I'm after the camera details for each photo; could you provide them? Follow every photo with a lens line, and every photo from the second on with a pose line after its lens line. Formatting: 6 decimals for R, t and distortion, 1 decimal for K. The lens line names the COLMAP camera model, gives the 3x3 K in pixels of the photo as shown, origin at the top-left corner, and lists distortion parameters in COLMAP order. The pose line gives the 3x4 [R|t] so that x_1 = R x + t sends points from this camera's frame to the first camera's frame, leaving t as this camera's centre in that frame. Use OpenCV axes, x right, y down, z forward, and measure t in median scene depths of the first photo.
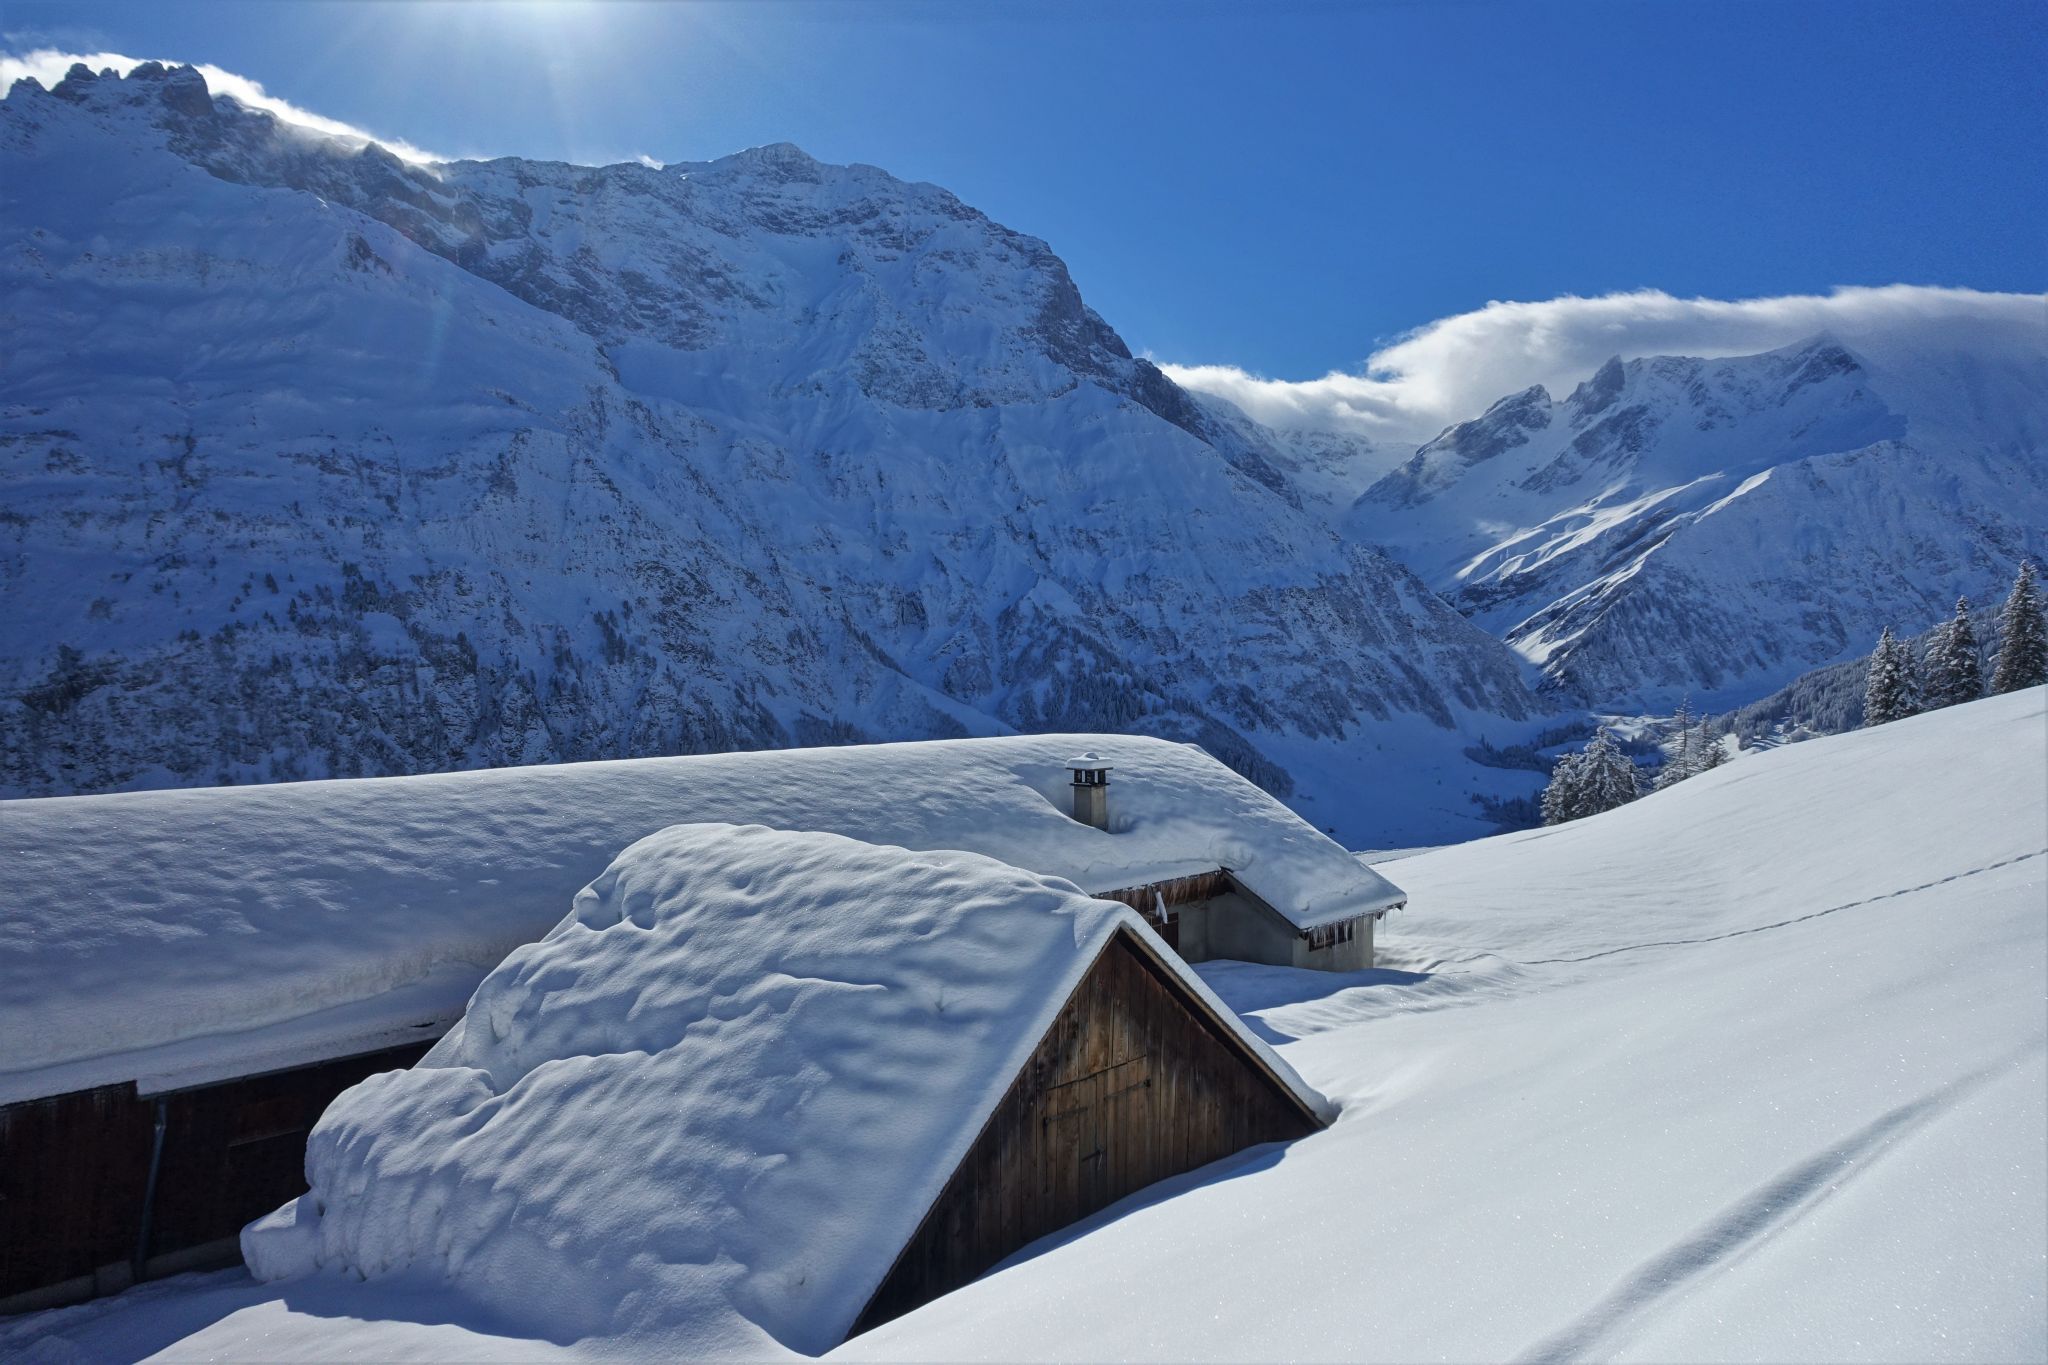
lens RADIAL K [[1490.5, 0, 1026.4], [0, 1490.5, 691.3], [0, 0, 1]] dist [0.008140, -0.000074]
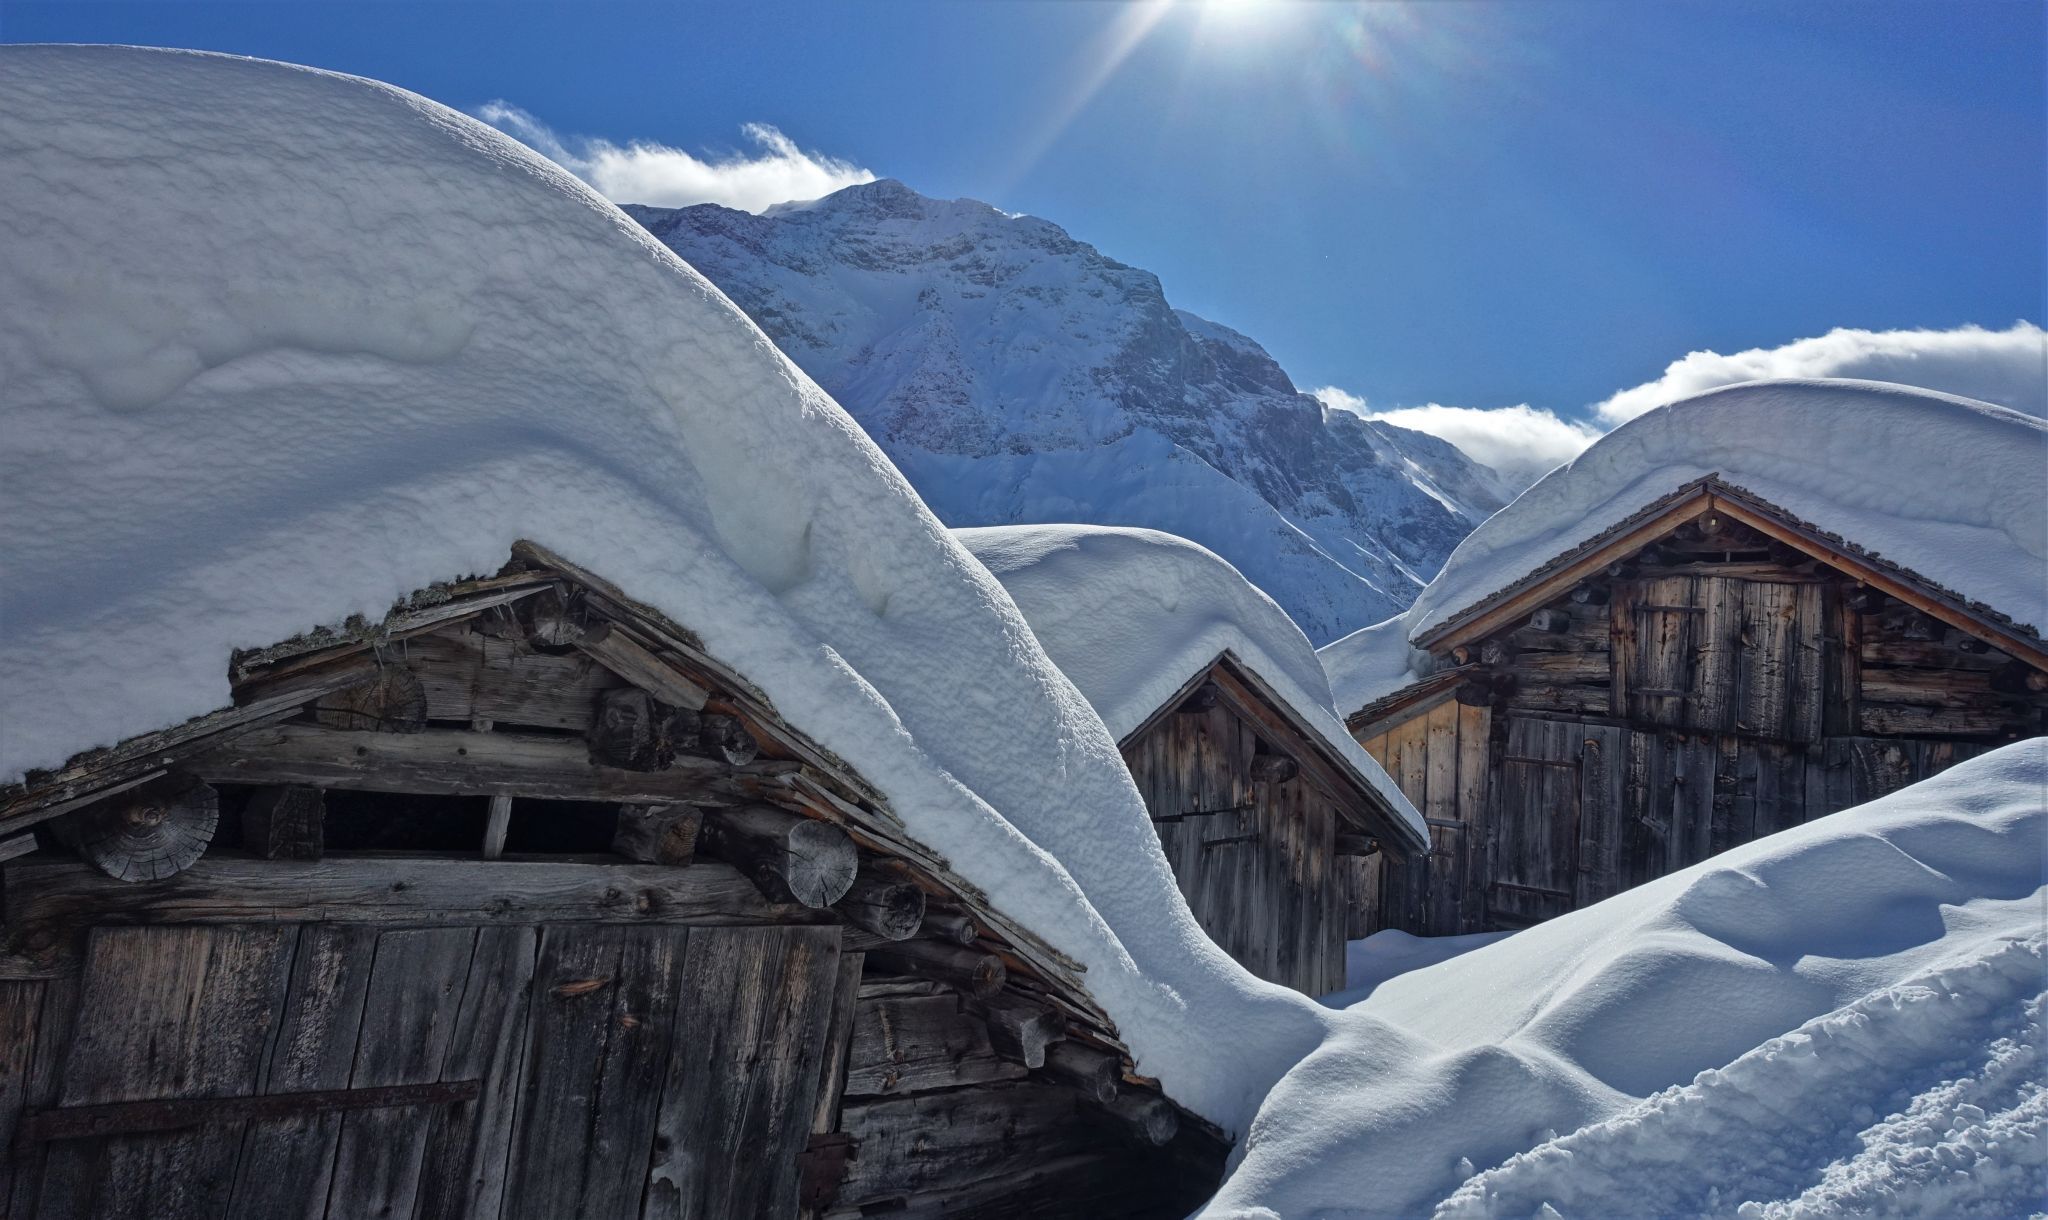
lens RADIAL K [[1487.3, 0, 1016.8], [0, 1487.3, 616.5], [0, 0, 1]] dist [0.007289, 0.001240]
pose [[0.969534, 0.046028, -0.240593, 0.187947], [-0.060137, 0.996854, -0.051630, -0.039636], [0.237459, 0.064525, 0.969252, 0.101090]]
